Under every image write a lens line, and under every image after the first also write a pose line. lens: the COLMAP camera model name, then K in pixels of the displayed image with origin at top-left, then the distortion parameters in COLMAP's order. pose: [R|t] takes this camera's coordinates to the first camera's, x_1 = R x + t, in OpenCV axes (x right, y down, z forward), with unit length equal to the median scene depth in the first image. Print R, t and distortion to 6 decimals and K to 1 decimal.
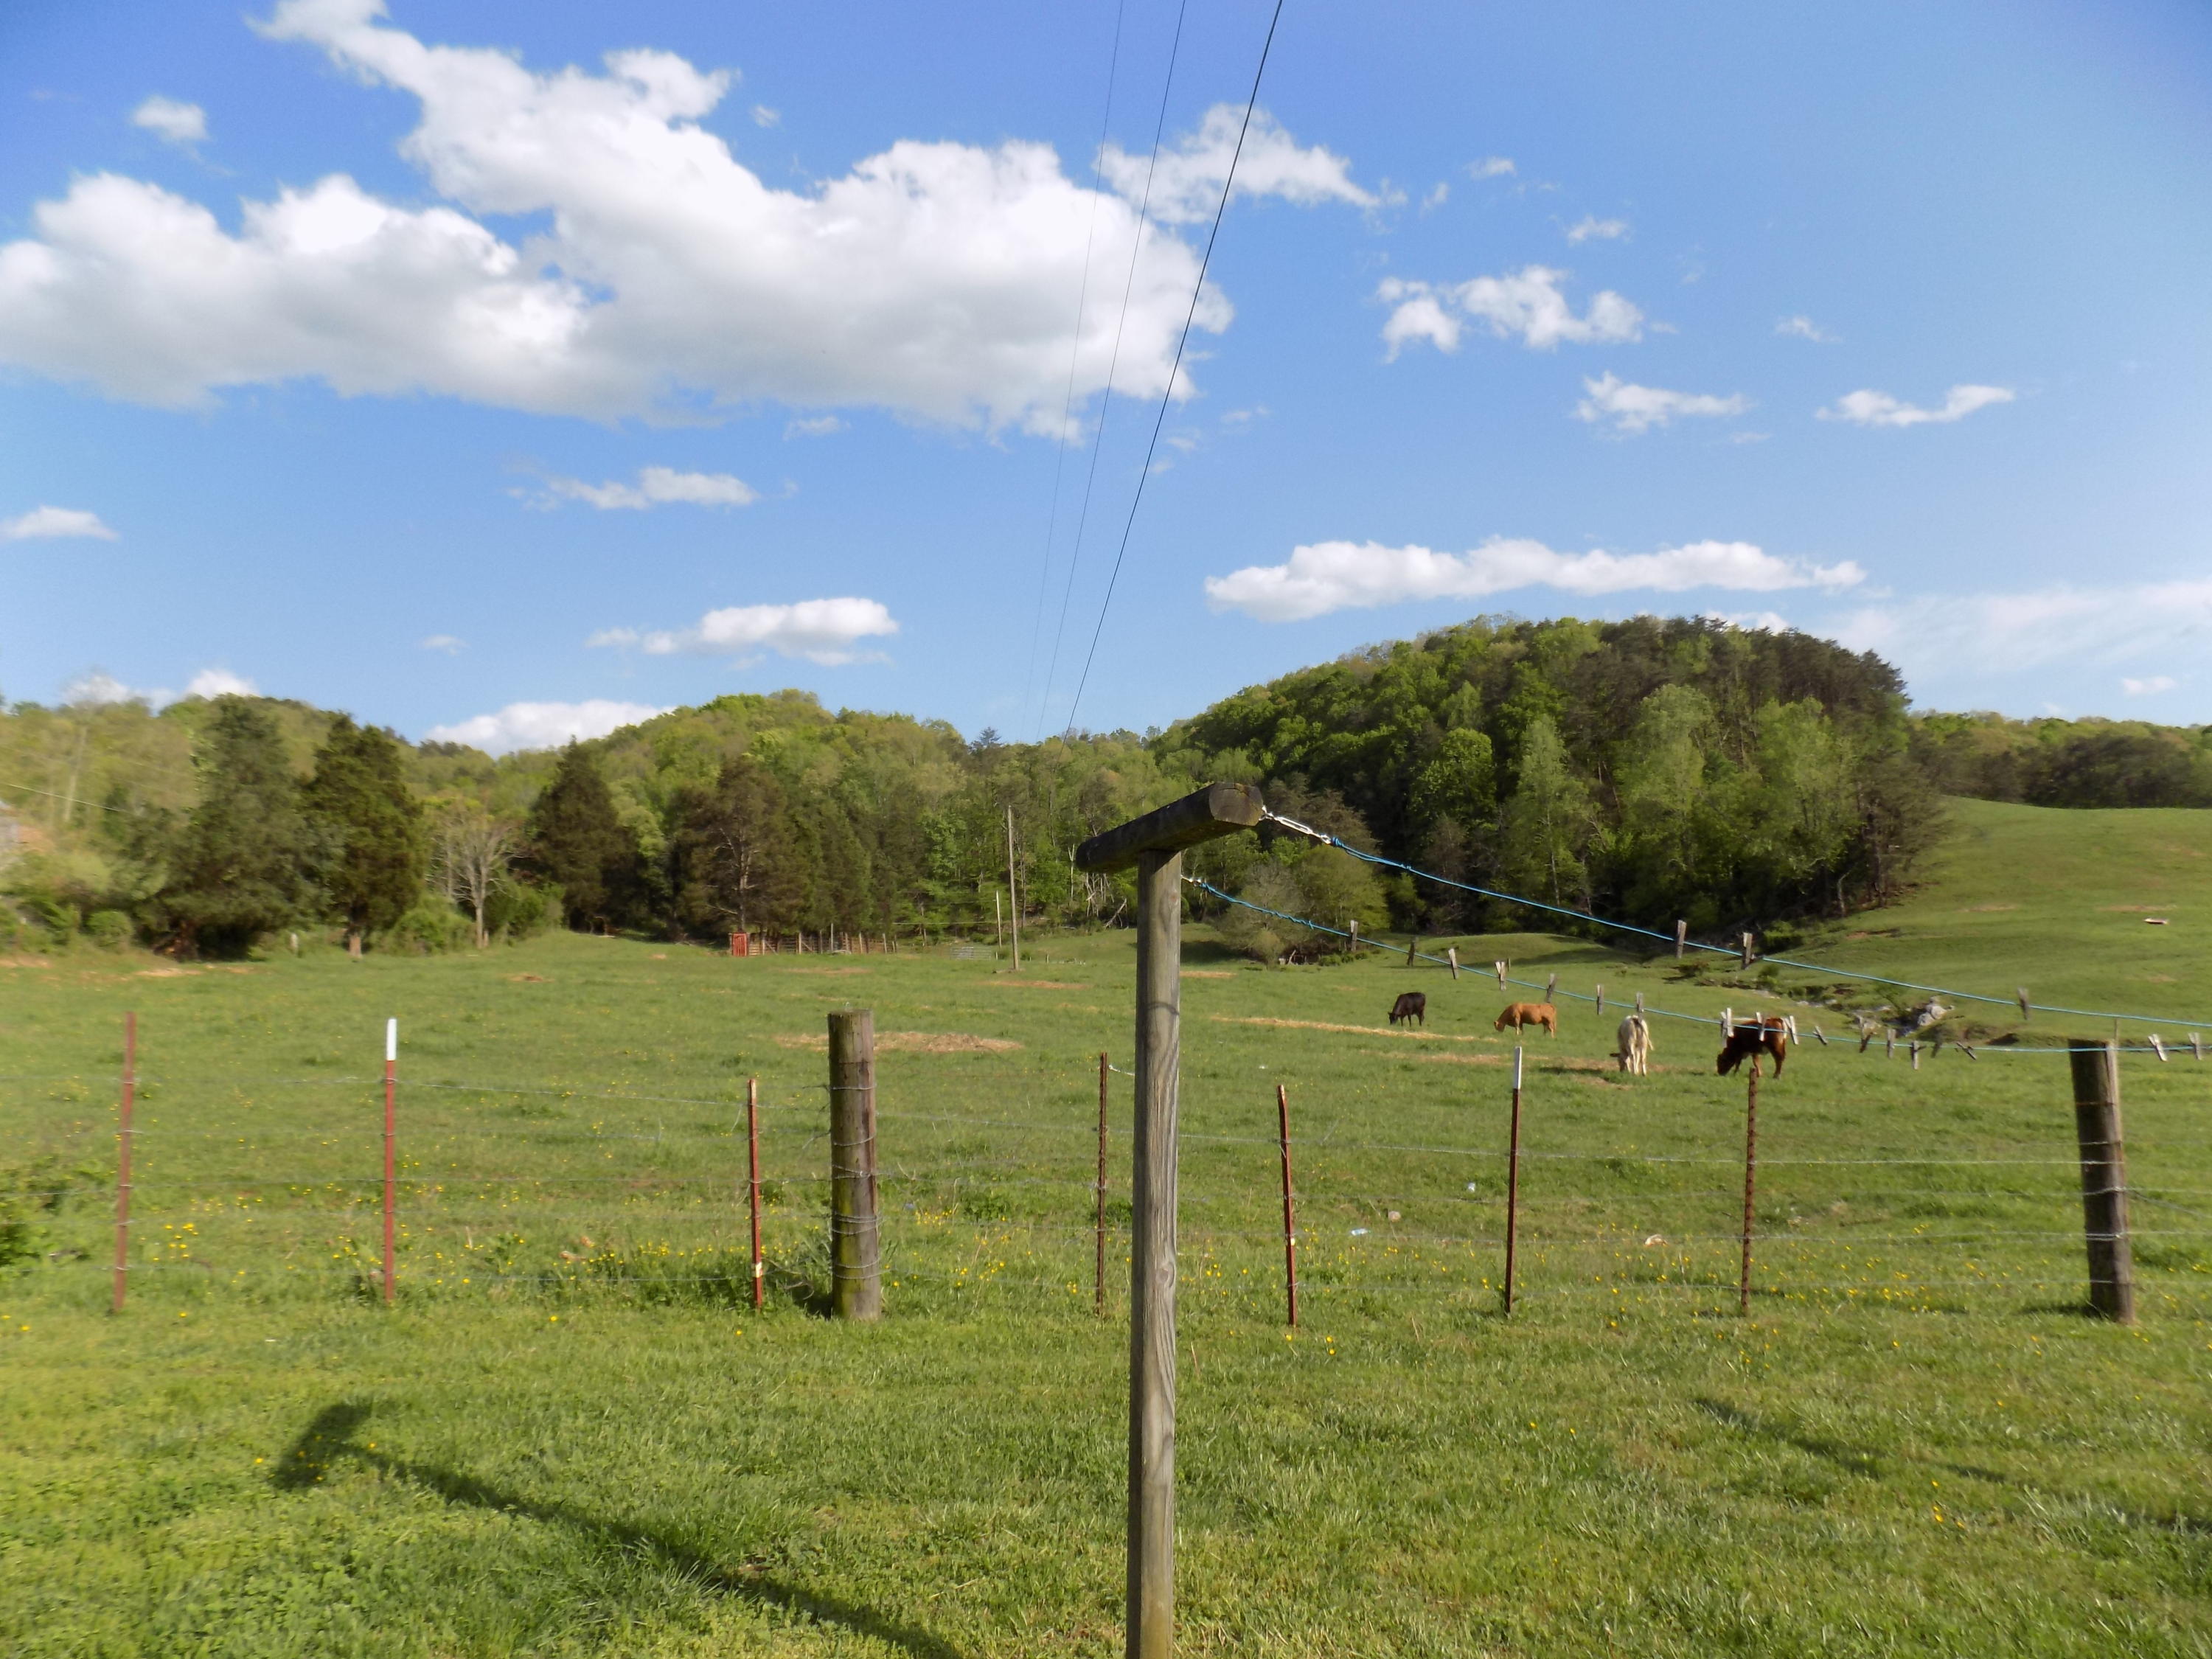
lens RADIAL K [[1481.8, 0, 1093.7], [0, 1481.8, 830.4], [0, 0, 1]] dist [-0.080774, 0.060838]
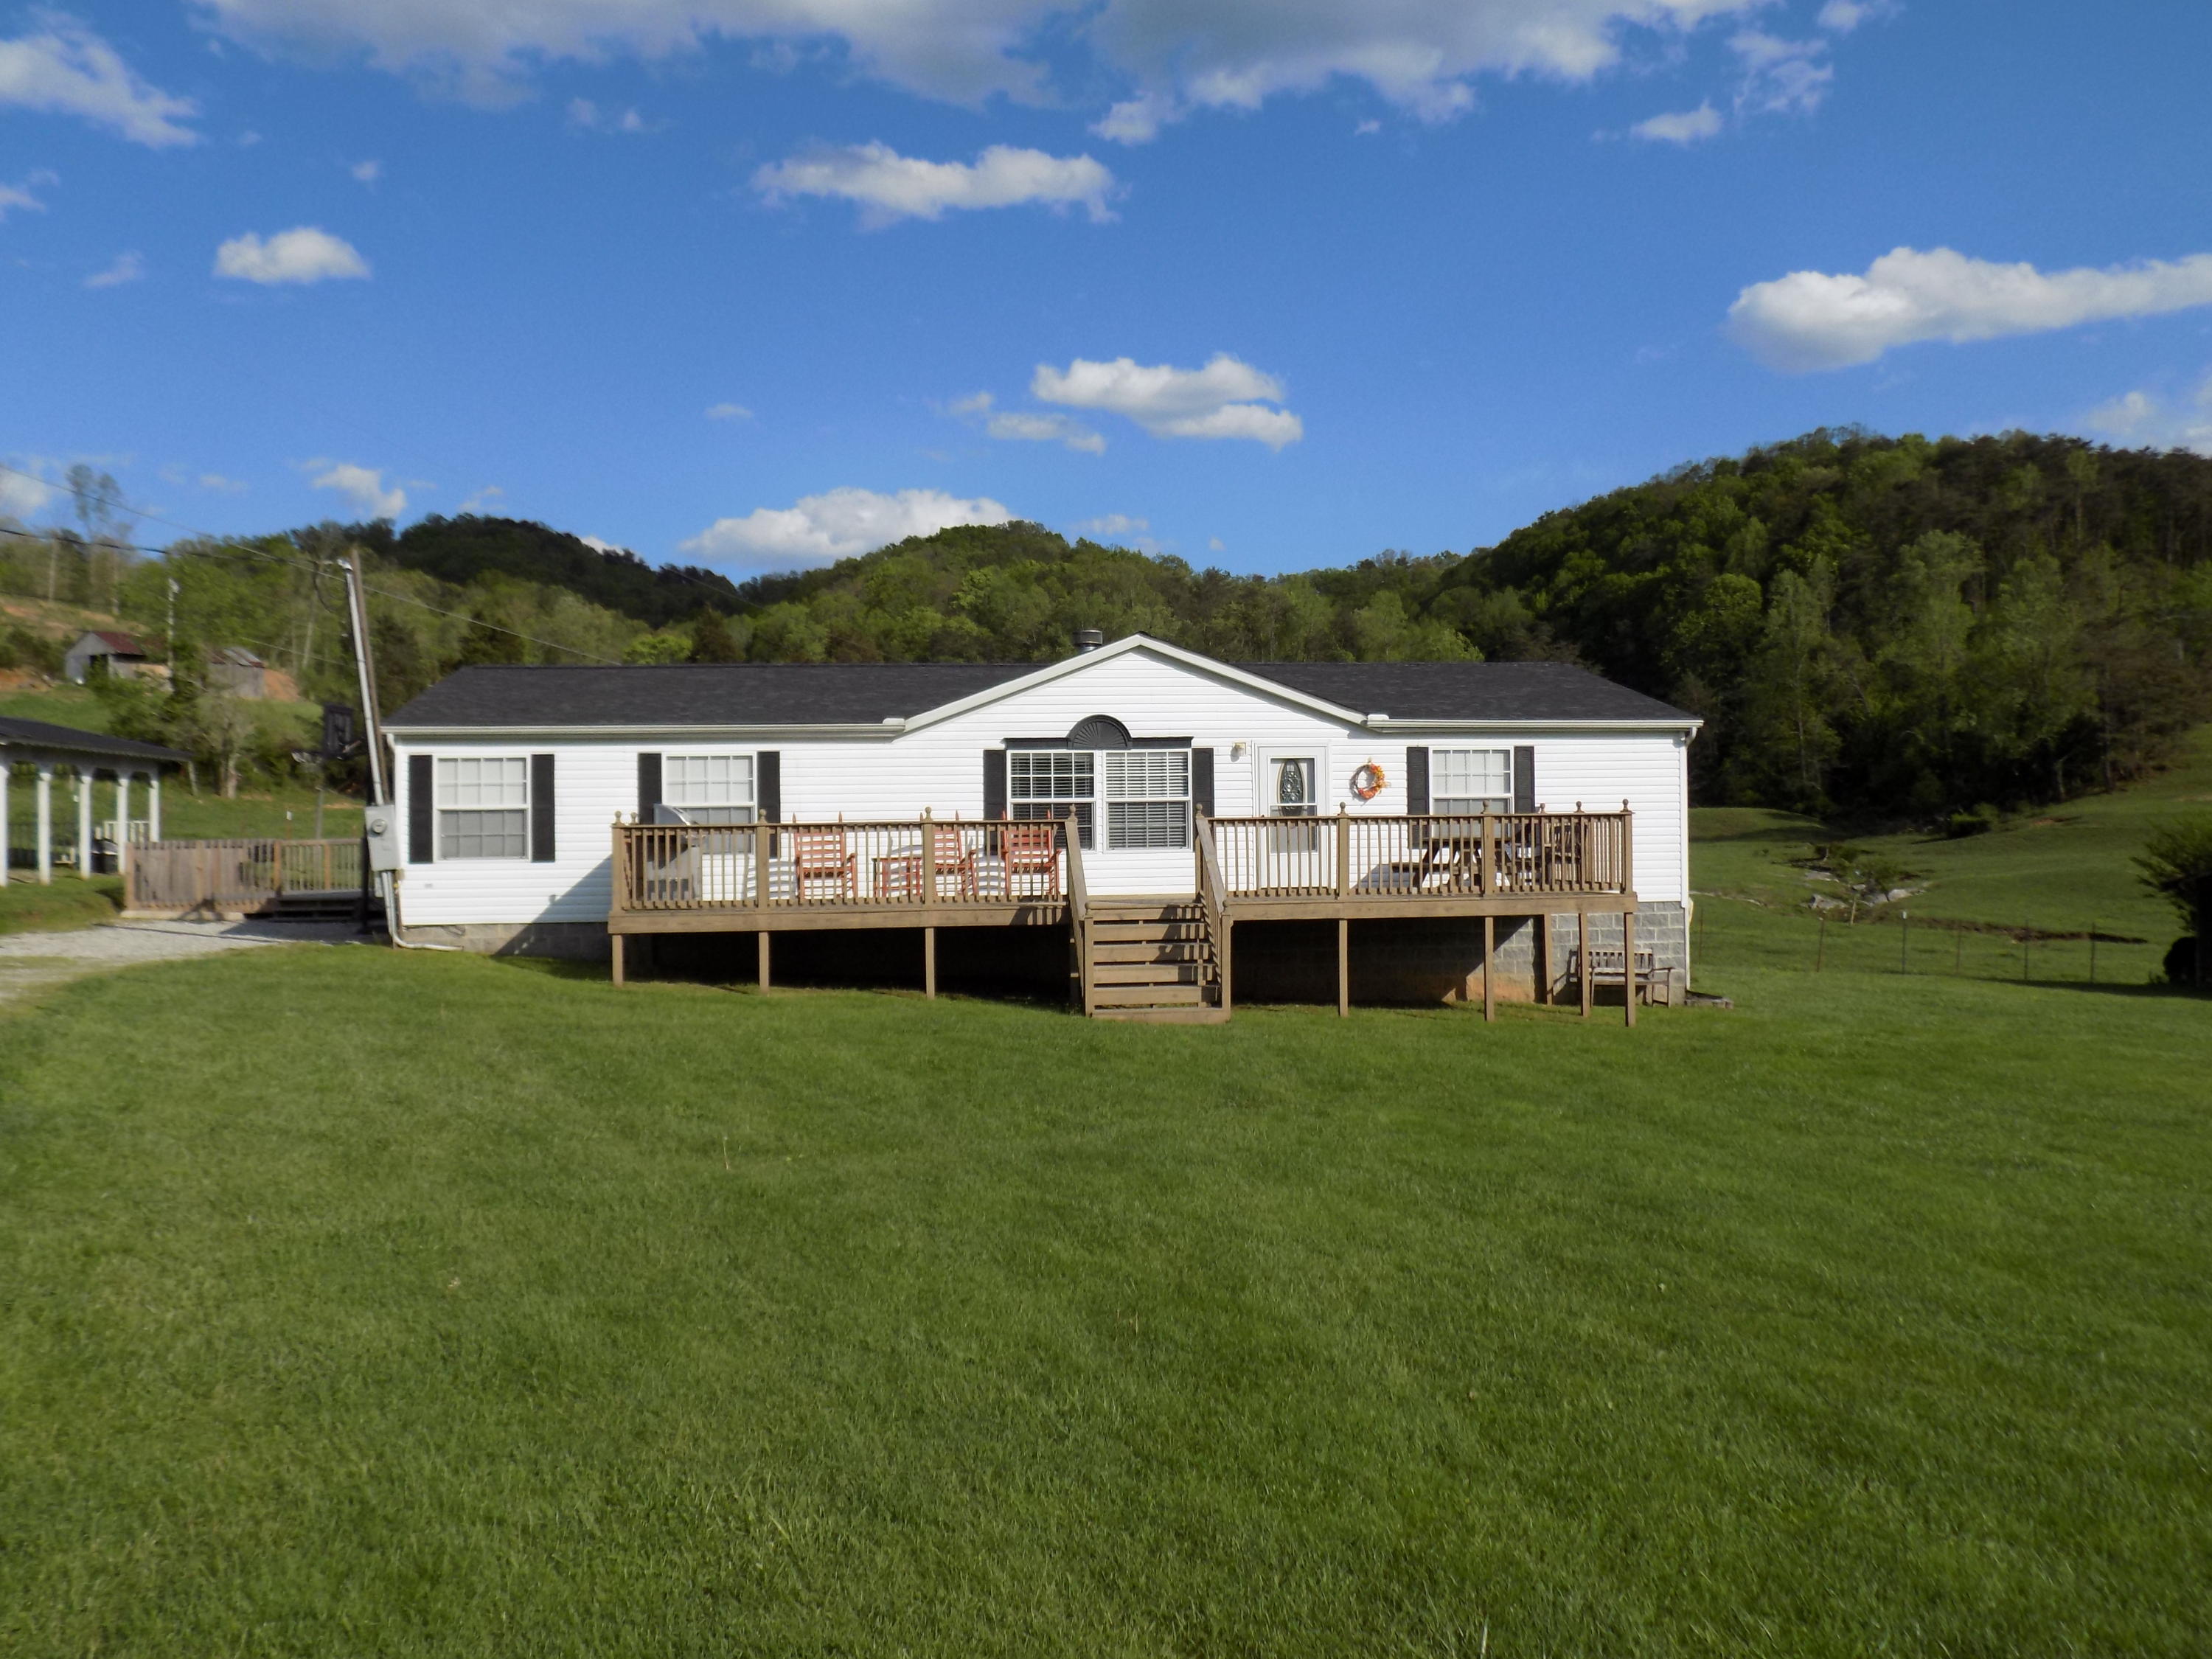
lens RADIAL K [[1919.9, 0, 1152.4], [0, 1919.9, 859.9], [0, 0, 1]] dist [-0.078565, 0.055900]
pose [[0.977256, 0.034212, -0.209286, 0.150072], [-0.011608, 0.994051, 0.108295, -0.017651], [0.211746, -0.103403, 0.971839, -0.184645]]
